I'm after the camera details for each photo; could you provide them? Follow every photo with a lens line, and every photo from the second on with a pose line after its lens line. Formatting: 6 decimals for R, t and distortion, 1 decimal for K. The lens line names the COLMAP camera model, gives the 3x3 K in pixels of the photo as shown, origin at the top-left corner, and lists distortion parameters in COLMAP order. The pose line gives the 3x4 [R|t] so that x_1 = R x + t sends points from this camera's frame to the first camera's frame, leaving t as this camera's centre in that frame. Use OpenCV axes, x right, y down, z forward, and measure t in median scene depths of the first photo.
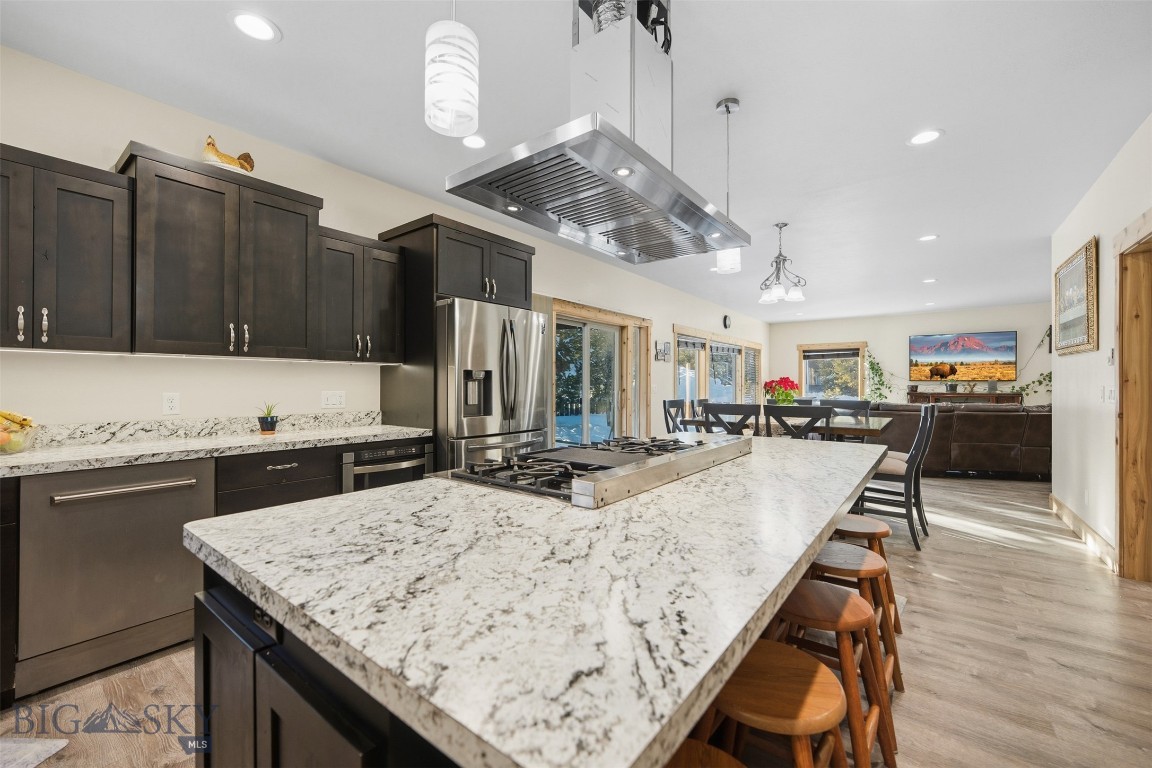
lens RADIAL K [[468.6, 0, 573.4], [0, 468.6, 382.7], [0, 0, 1]] dist [-0.012654, 0.001549]
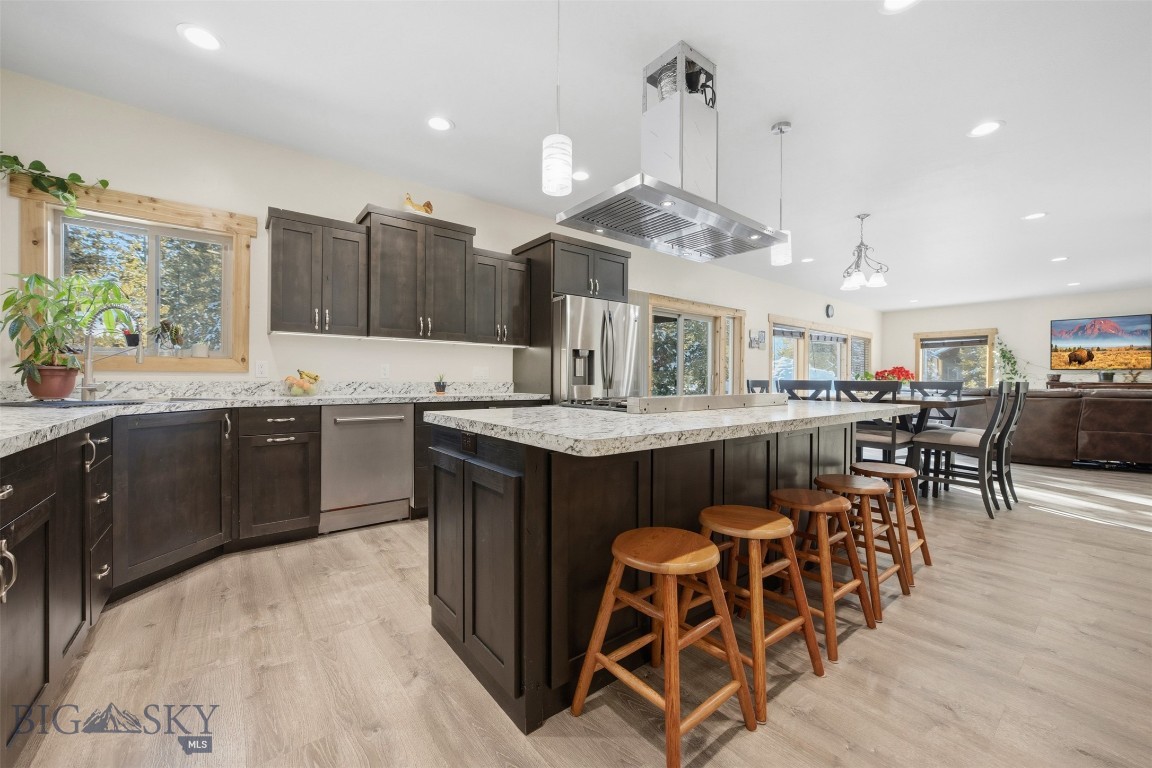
lens RADIAL K [[442.1, 0, 574.2], [0, 442.1, 380.5], [0, 0, 1]] dist [-0.017471, 0.001004]
pose [[0.970071, 0.005088, -0.242769, 0.069986], [-0.003256, 0.999963, 0.007943, 0.048525], [0.242801, -0.006915, 0.970052, -0.200672]]
